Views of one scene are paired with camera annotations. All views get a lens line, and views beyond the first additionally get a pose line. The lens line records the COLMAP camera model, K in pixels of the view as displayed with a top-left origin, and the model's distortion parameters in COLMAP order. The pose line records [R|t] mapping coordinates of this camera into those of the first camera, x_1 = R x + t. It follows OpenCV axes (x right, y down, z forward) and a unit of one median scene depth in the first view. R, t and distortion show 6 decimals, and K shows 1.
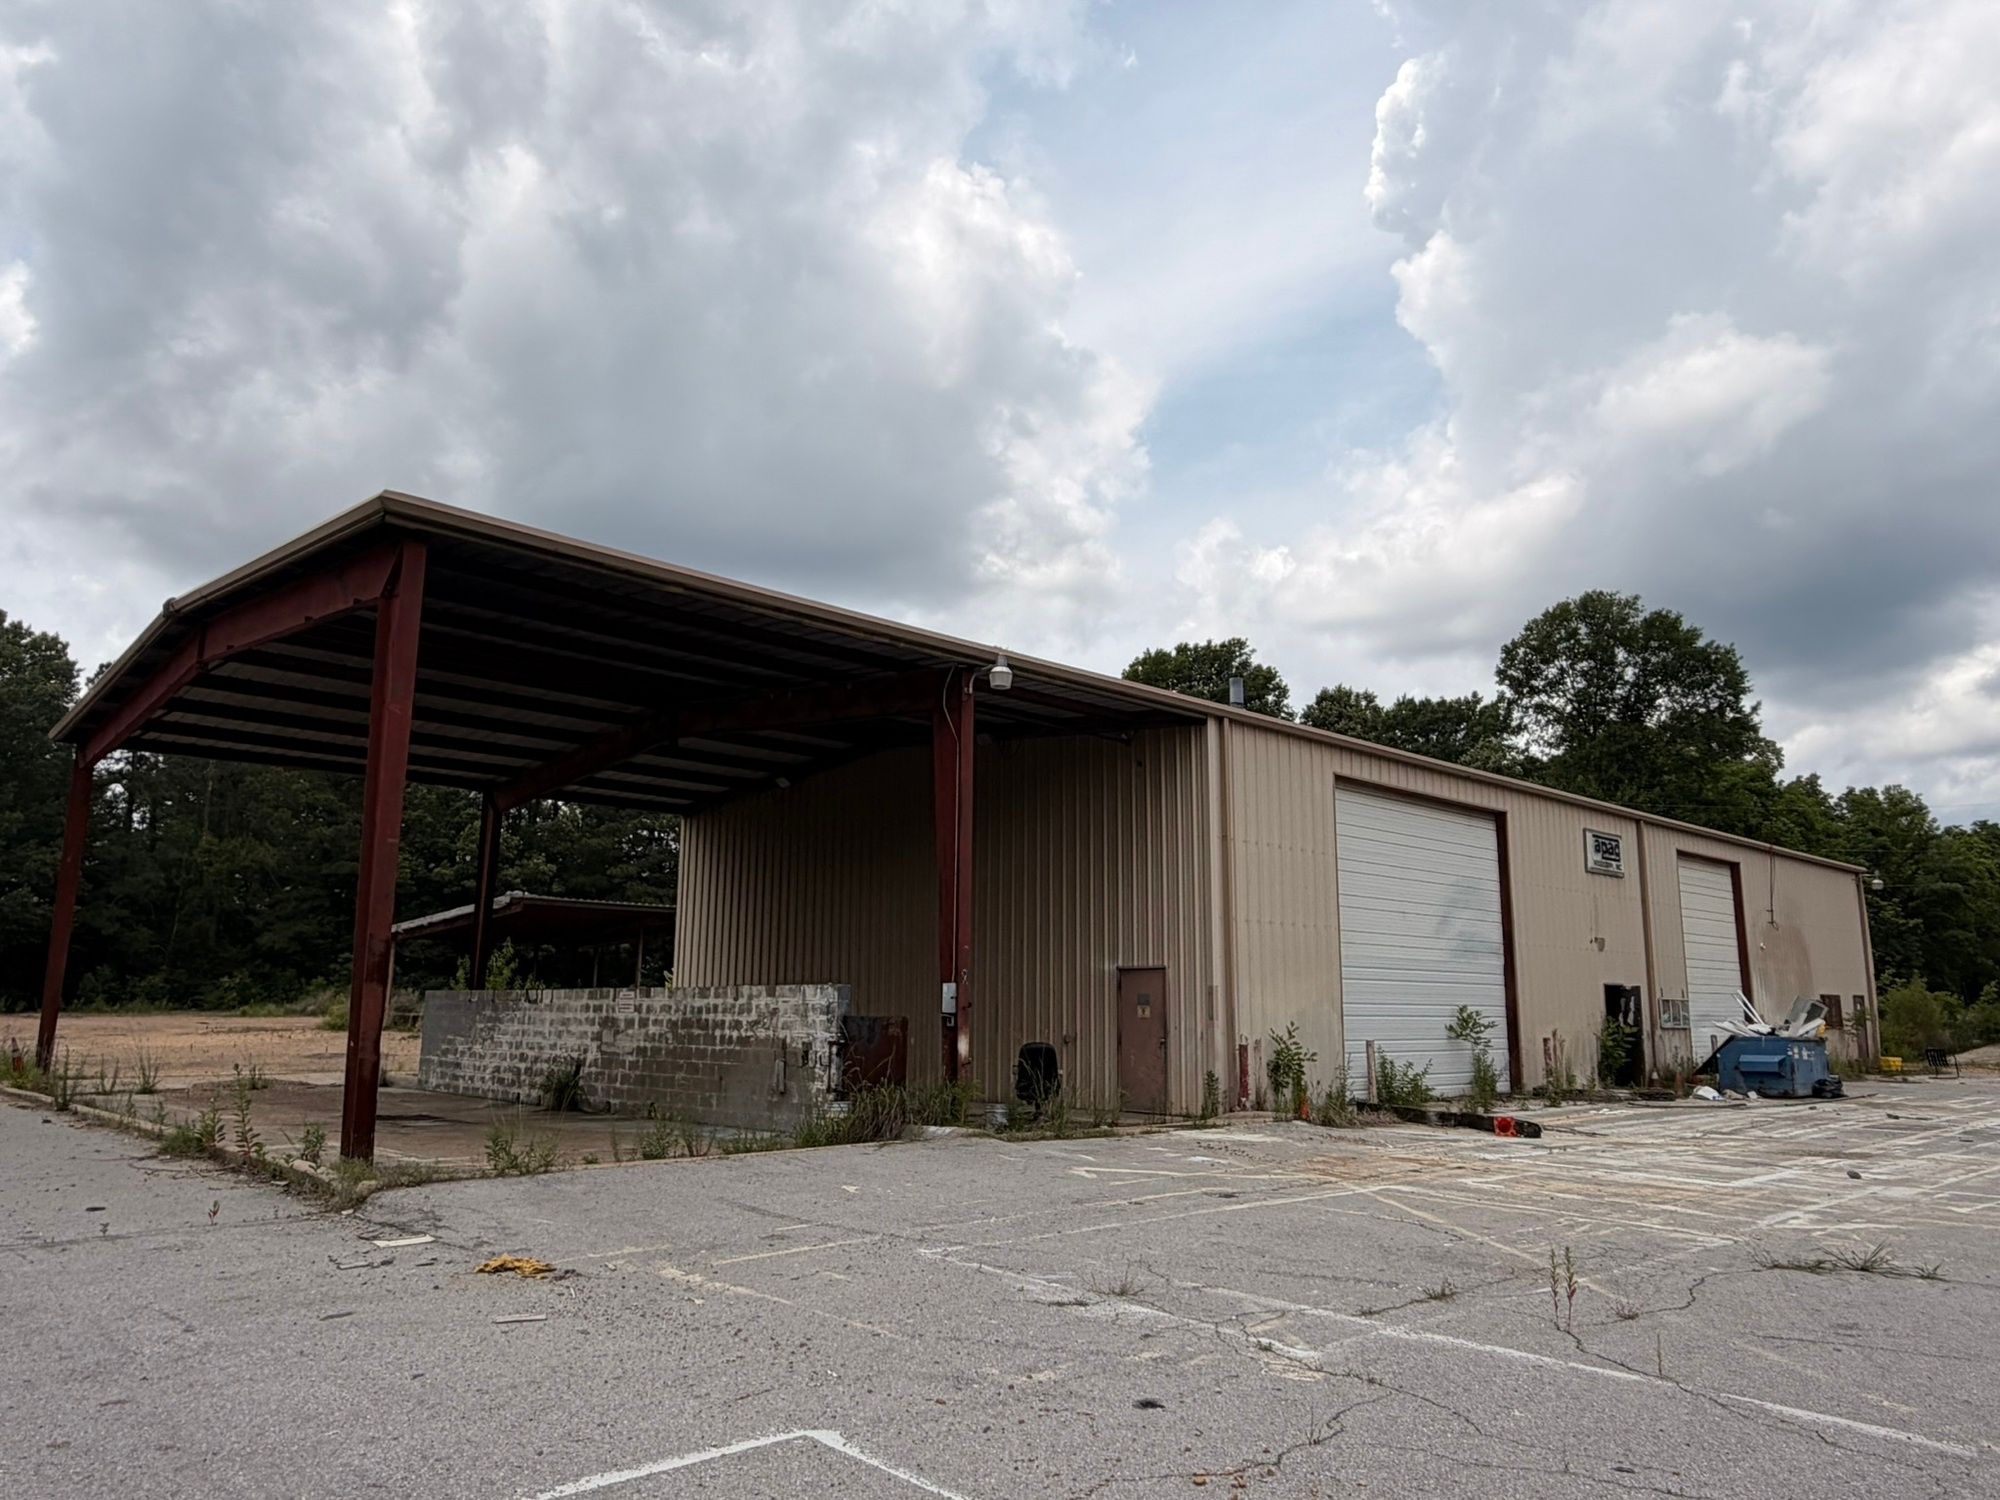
lens RADIAL K [[1381.5, 0, 1000.0], [0, 1381.5, 750.0], [0, 0, 1]] dist [0.031665, -0.001197]
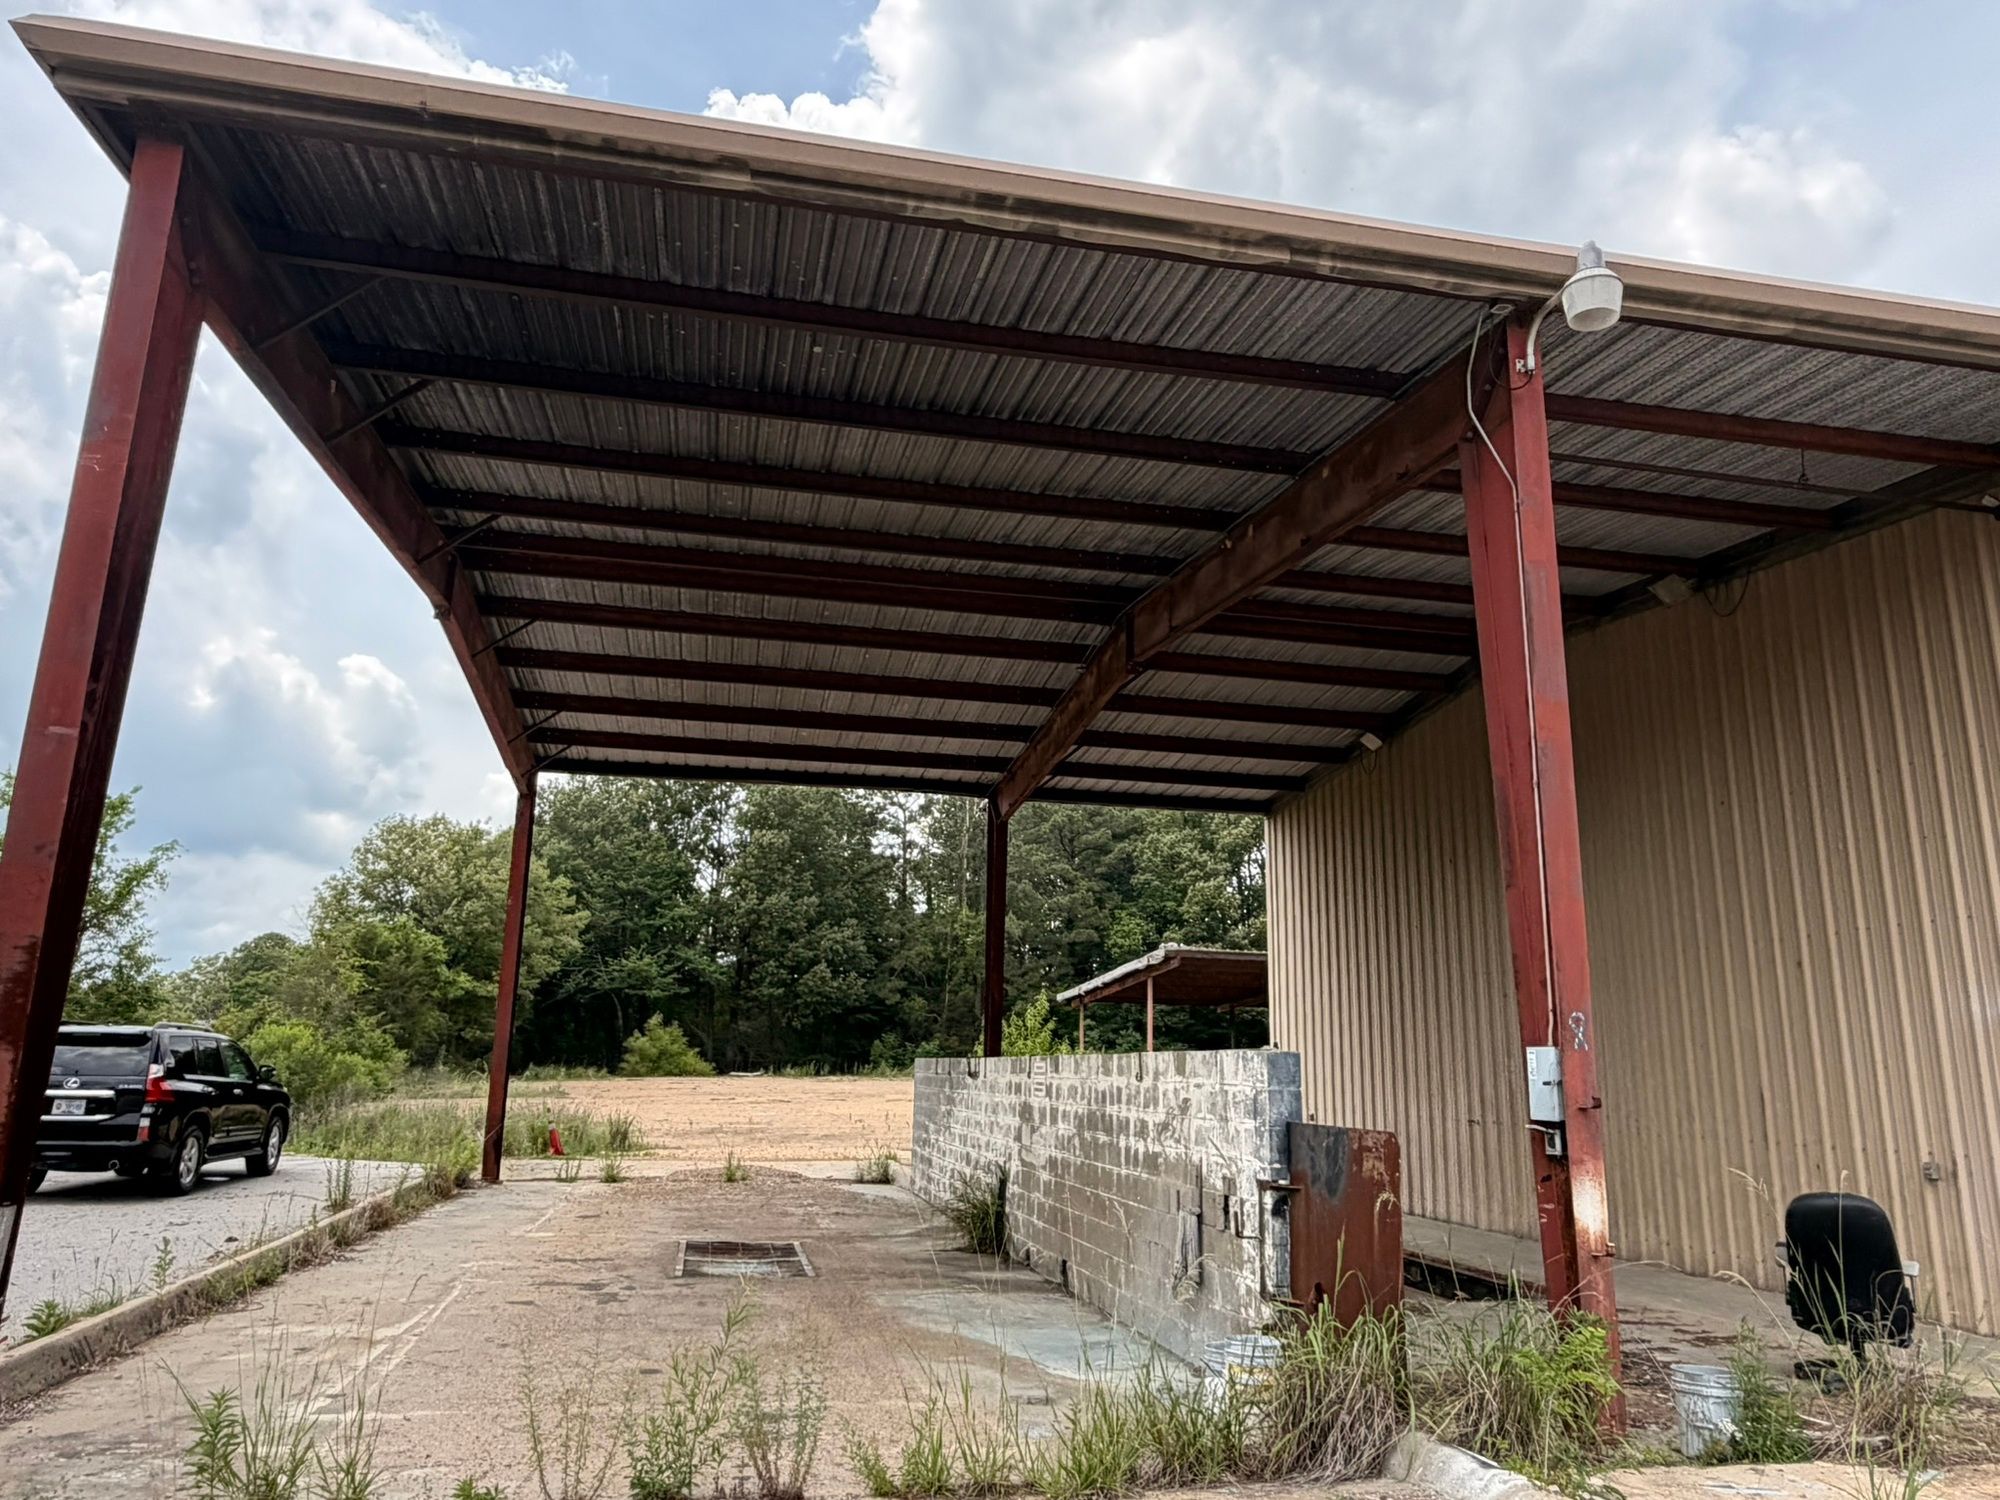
lens RADIAL K [[1381.5, 0, 1000.0], [0, 1381.5, 750.0], [0, 0, 1]] dist [0.031665, -0.001197]
pose [[0.848929, -0.111655, -0.516578, 0.040957], [0.086138, 0.993590, -0.073201, 0.079669], [0.521440, 0.017645, 0.853105, 0.461270]]
